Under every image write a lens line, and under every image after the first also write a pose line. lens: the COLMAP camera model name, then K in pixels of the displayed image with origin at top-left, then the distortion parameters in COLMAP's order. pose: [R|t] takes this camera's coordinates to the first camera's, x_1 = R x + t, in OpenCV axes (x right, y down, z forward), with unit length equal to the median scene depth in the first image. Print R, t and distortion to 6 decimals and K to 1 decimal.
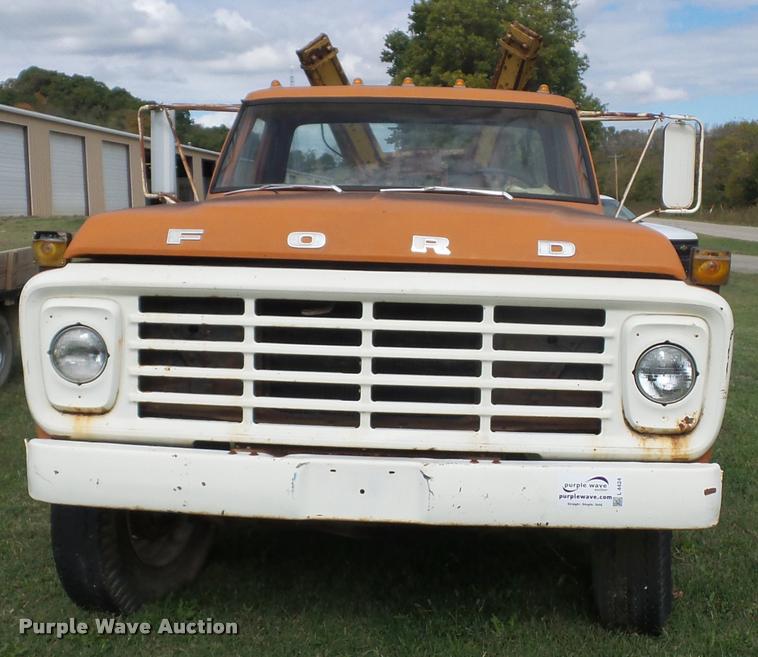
lens RADIAL K [[936.1, 0, 383.1], [0, 936.1, 321.8], [0, 0, 1]] dist [0.003471, 0.000000]
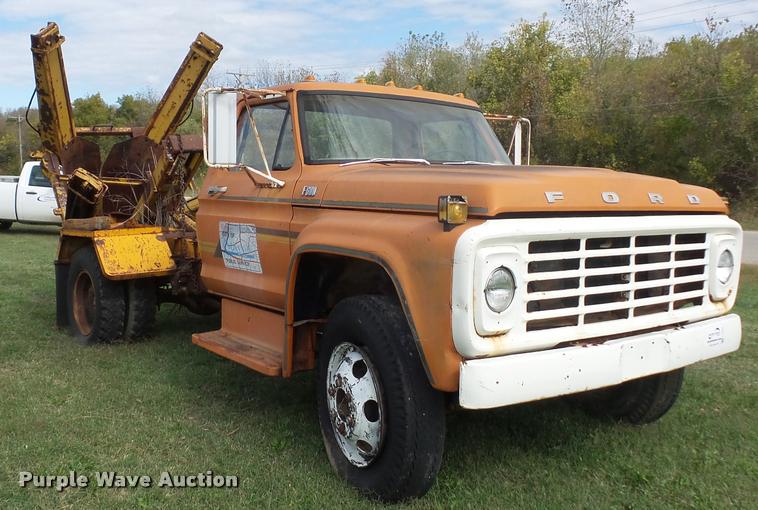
lens RADIAL K [[777.1, 0, 346.9], [0, 777.1, 233.6], [0, 0, 1]] dist [0.014283, 0.000000]
pose [[0.747790, -0.049709, 0.662072, -1.207448], [0.086354, 0.996005, -0.022753, -0.036776], [-0.658296, 0.074187, 0.749095, 0.328806]]
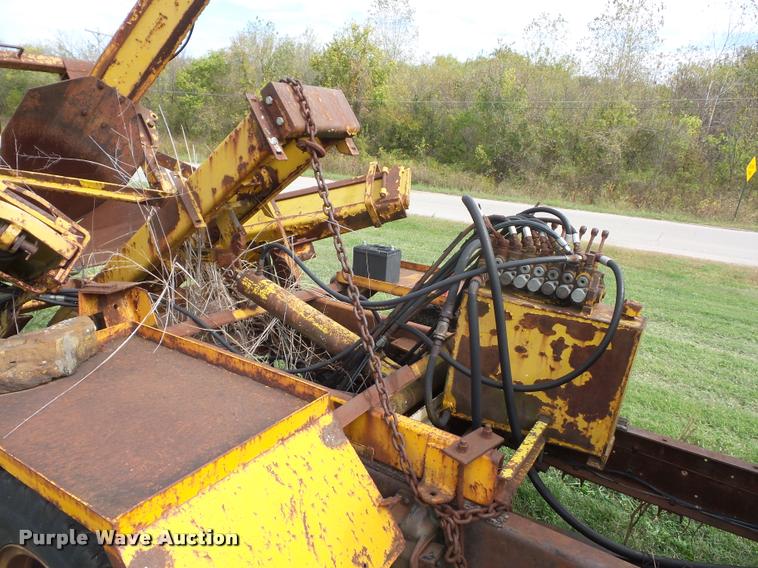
lens RADIAL K [[522.2, 0, 380.6], [0, 522.2, 287.1], [0, 0, 1]] dist [0.002589, -0.002199]
pose [[0.464127, -0.195446, 0.863937, -0.475353], [0.040764, 0.979032, 0.199585, -0.335462], [-0.884830, -0.057415, 0.462362, 2.116233]]
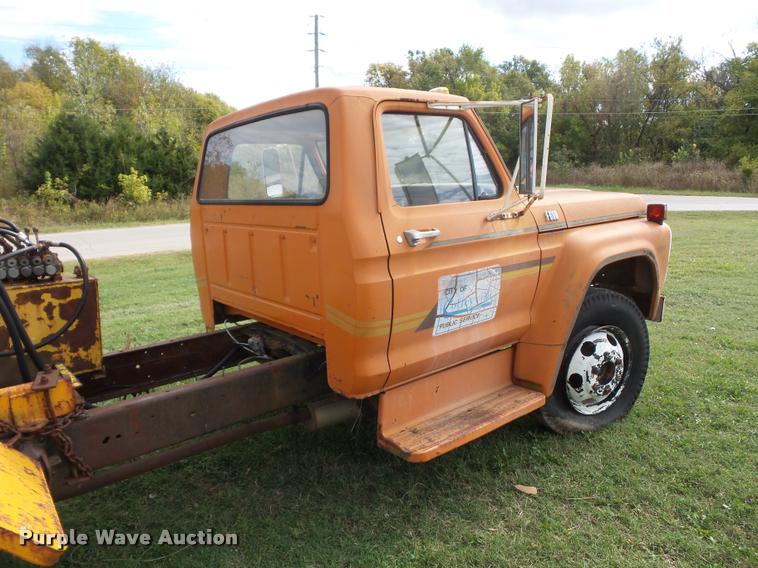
lens RADIAL K [[522.2, 0, 374.9], [0, 522.2, 288.7], [0, 0, 1]] dist [0.002589, -0.002199]
pose [[-0.689793, -0.138062, 0.710721, -0.810650], [0.122048, 0.945428, 0.302110, -0.362160], [-0.713646, 0.295135, -0.635299, 2.340377]]
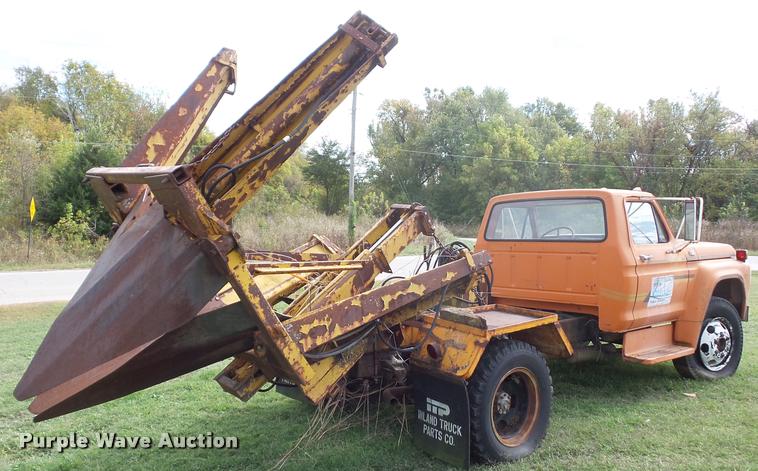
lens RADIAL K [[622.3, 0, 396.8], [0, 622.3, 232.6], [0, 0, 1]] dist [0.001545, -0.005769]
pose [[-0.712441, -0.024685, 0.701298, -1.138734], [0.082035, 0.989599, 0.118171, -0.581374], [-0.696921, 0.141721, -0.703005, 3.757256]]
